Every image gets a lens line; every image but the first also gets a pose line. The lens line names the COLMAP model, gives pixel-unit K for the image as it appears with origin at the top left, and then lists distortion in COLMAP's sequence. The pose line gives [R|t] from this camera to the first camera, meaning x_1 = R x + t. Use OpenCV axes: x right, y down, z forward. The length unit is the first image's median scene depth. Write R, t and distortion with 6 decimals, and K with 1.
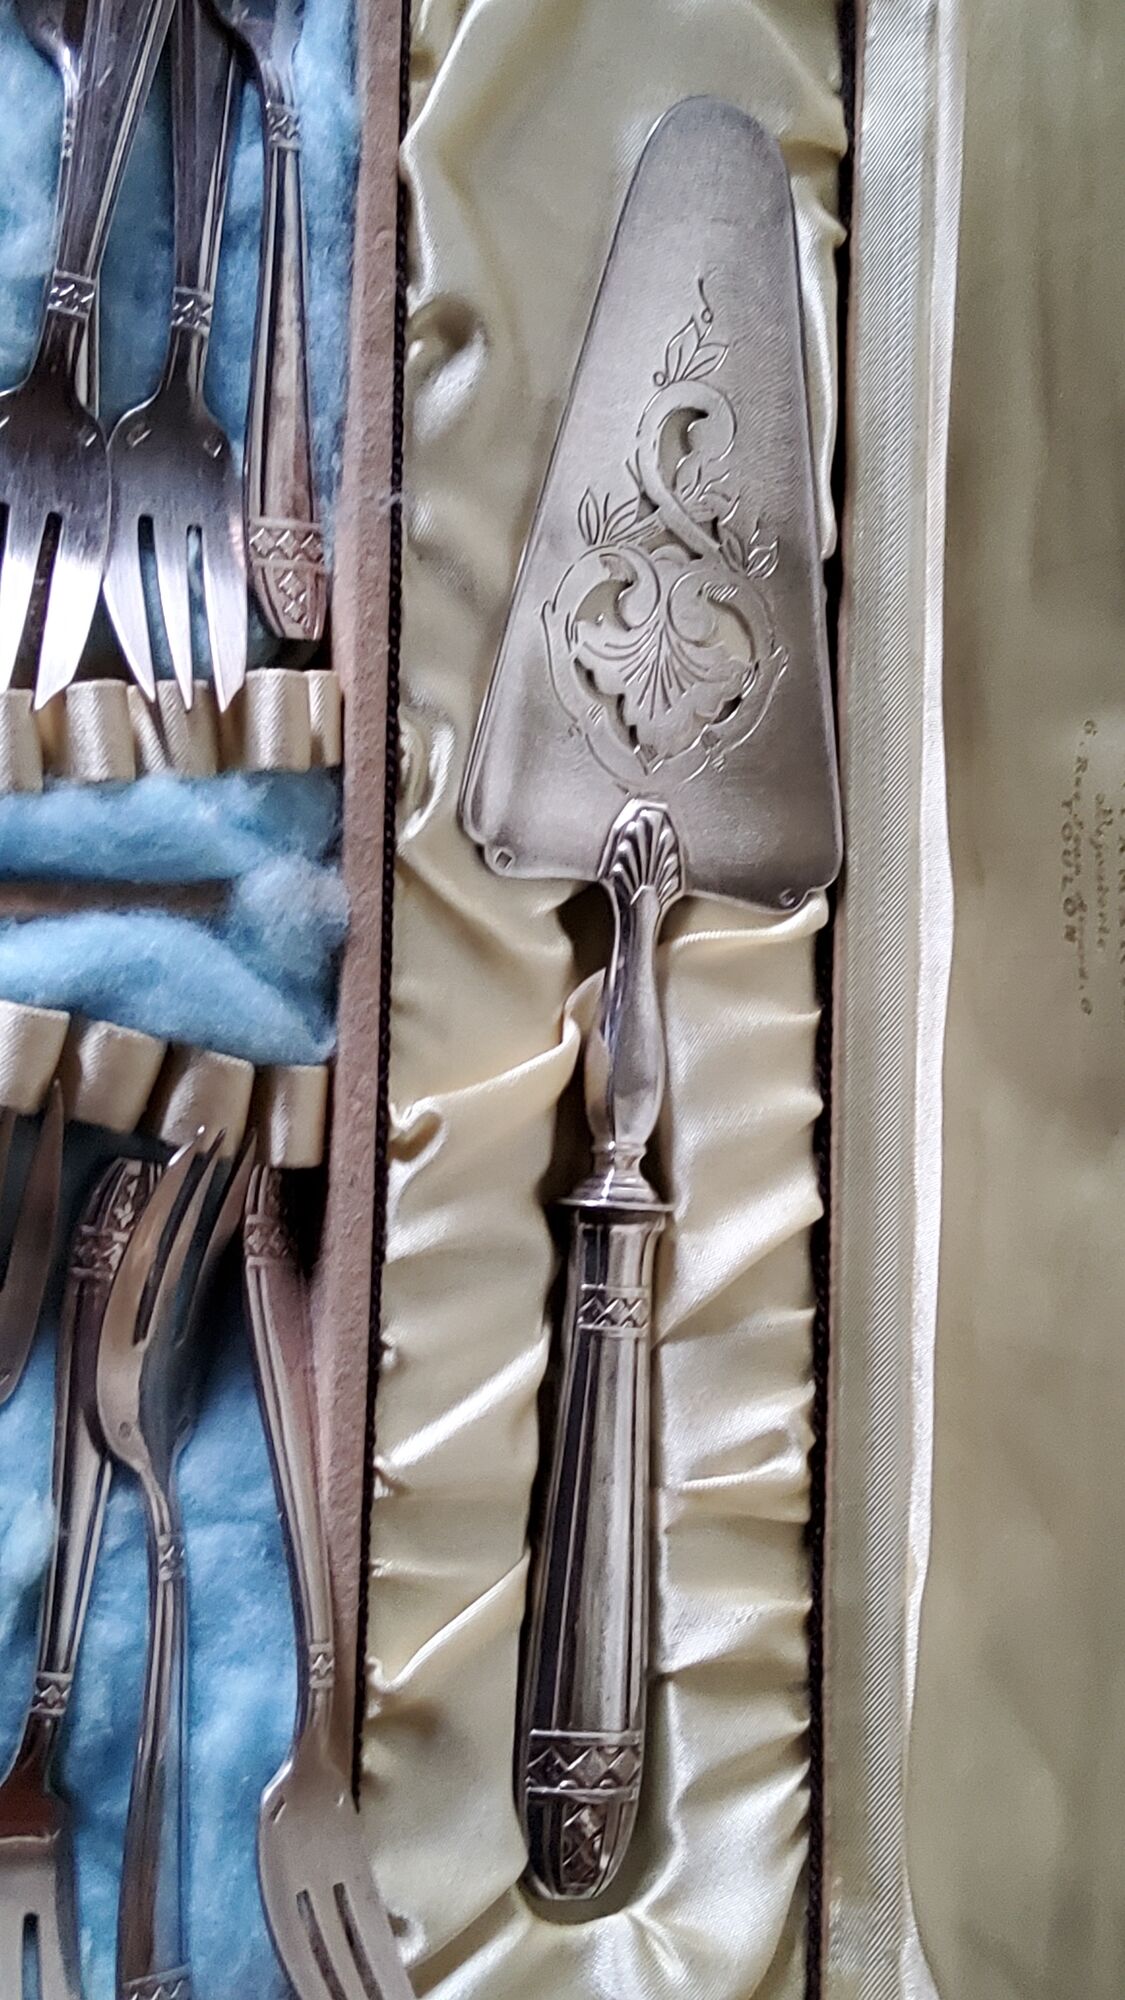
lens RADIAL K [[3016.7, 0, 578.1], [0, 3016.7, 997.5], [0, 0, 1]] dist [0.192812, -0.575497]
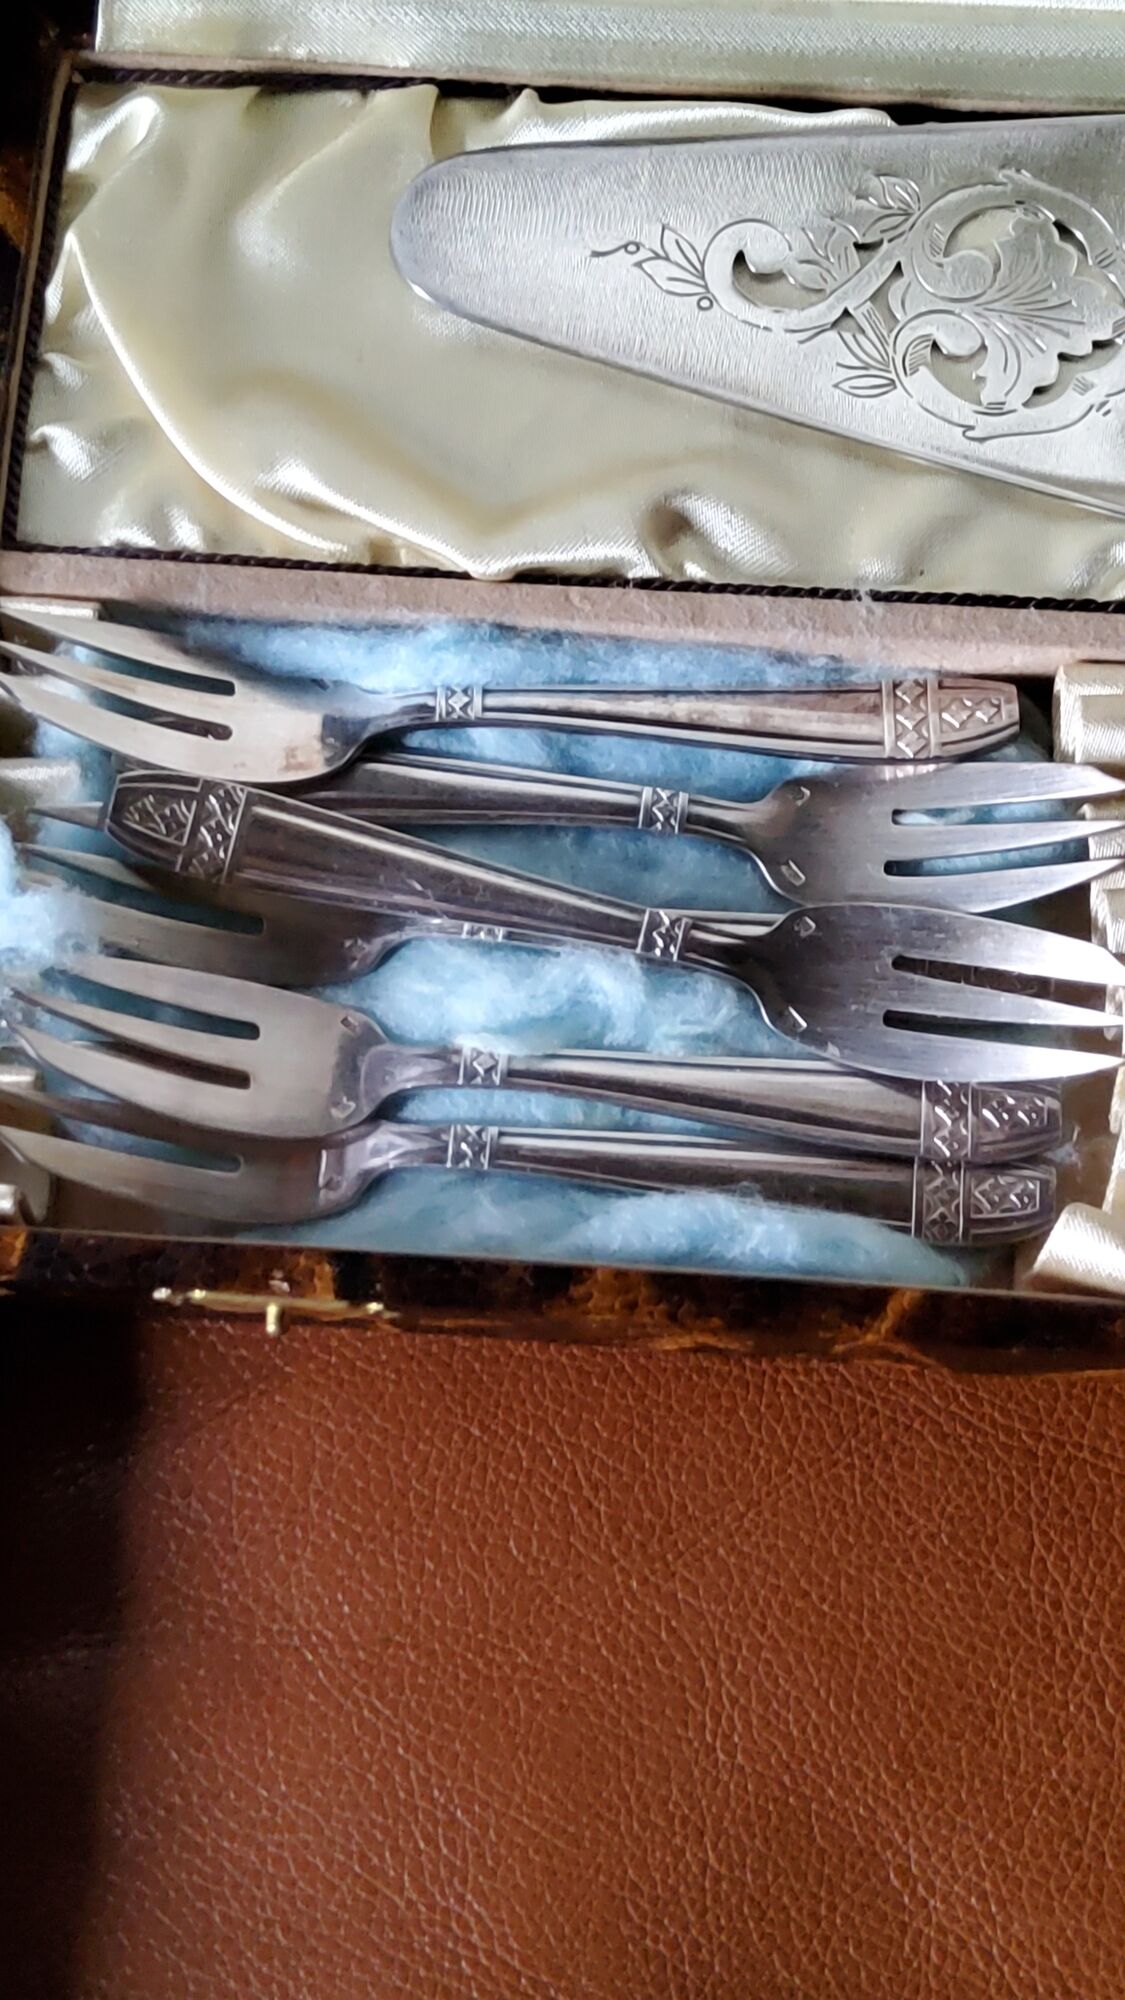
lens RADIAL K [[3016.7, 0, 578.1], [0, 3016.7, 997.5], [0, 0, 1]] dist [0.192812, -0.575497]
pose [[0.035179, -0.991556, -0.124818, -0.070678], [0.999381, 0.034881, 0.004574, -0.256127], [-0.000182, -0.124902, 0.992169, 0.088219]]
